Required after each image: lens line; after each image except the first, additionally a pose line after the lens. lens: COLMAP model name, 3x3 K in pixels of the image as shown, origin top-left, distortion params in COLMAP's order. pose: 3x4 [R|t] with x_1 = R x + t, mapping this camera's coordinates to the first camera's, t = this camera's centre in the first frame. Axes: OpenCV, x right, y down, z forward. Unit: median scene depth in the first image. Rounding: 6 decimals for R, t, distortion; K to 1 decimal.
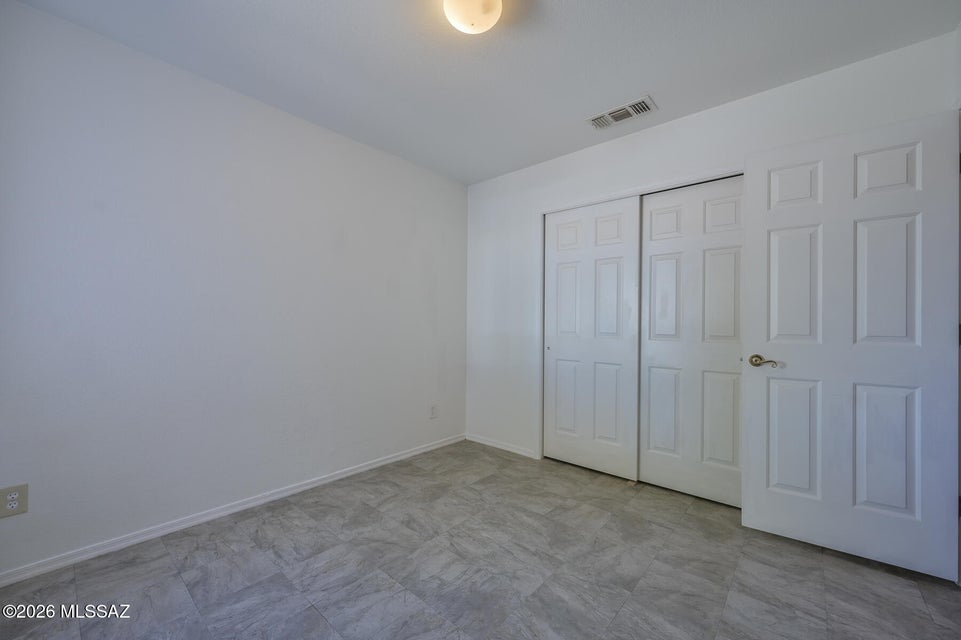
lens RADIAL K [[384.3, 0, 481.8], [0, 384.3, 322.2], [0, 0, 1]] dist [-0.001299, 0.000027]
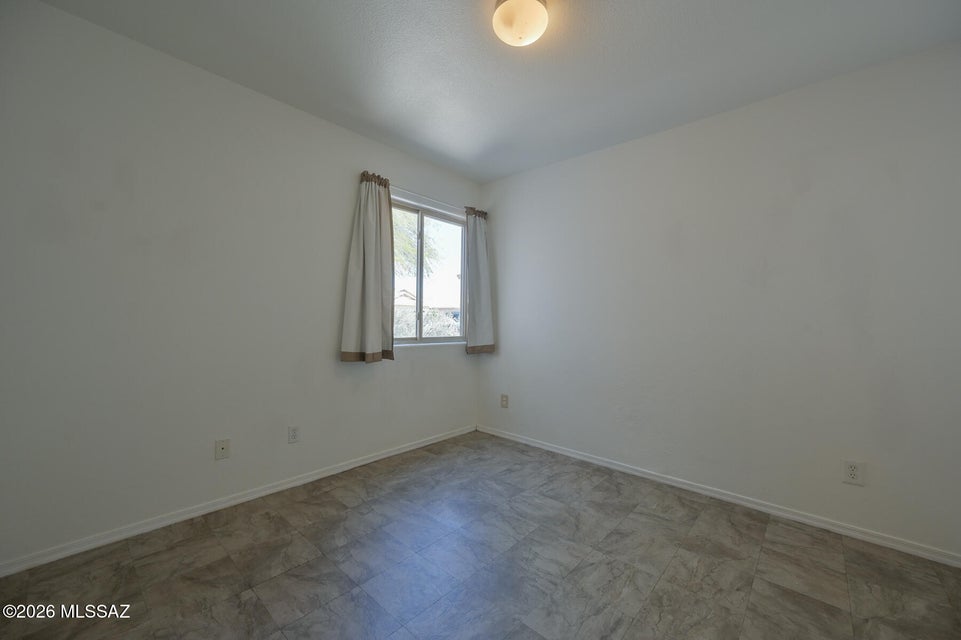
lens RADIAL K [[369.8, 0, 466.1], [0, 369.8, 322.3], [0, 0, 1]] dist [-0.001212, -0.000013]
pose [[-0.035859, -0.003024, -0.999352, 0.714900], [-0.010012, 0.999946, -0.002666, 0.010116], [0.999307, 0.009910, -0.035887, 0.642539]]
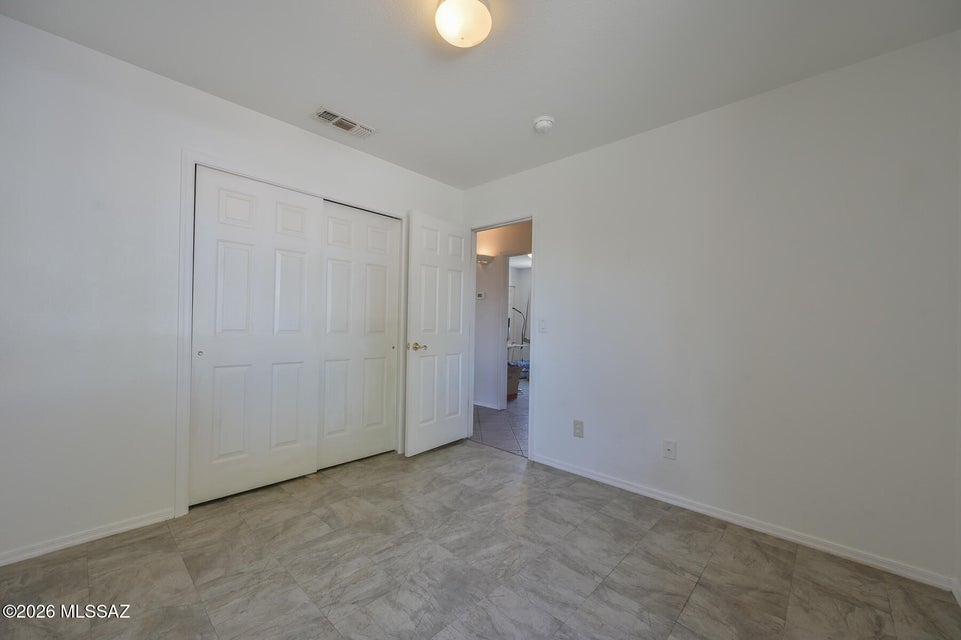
lens RADIAL K [[384.3, 0, 481.8], [0, 384.3, 322.2], [0, 0, 1]] dist [-0.001299, 0.000027]
pose [[0.012757, 0.000291, 0.999919, -0.764698], [-0.024296, 0.999705, 0.000019, -0.004681], [-0.999623, -0.024294, 0.012761, 0.656288]]
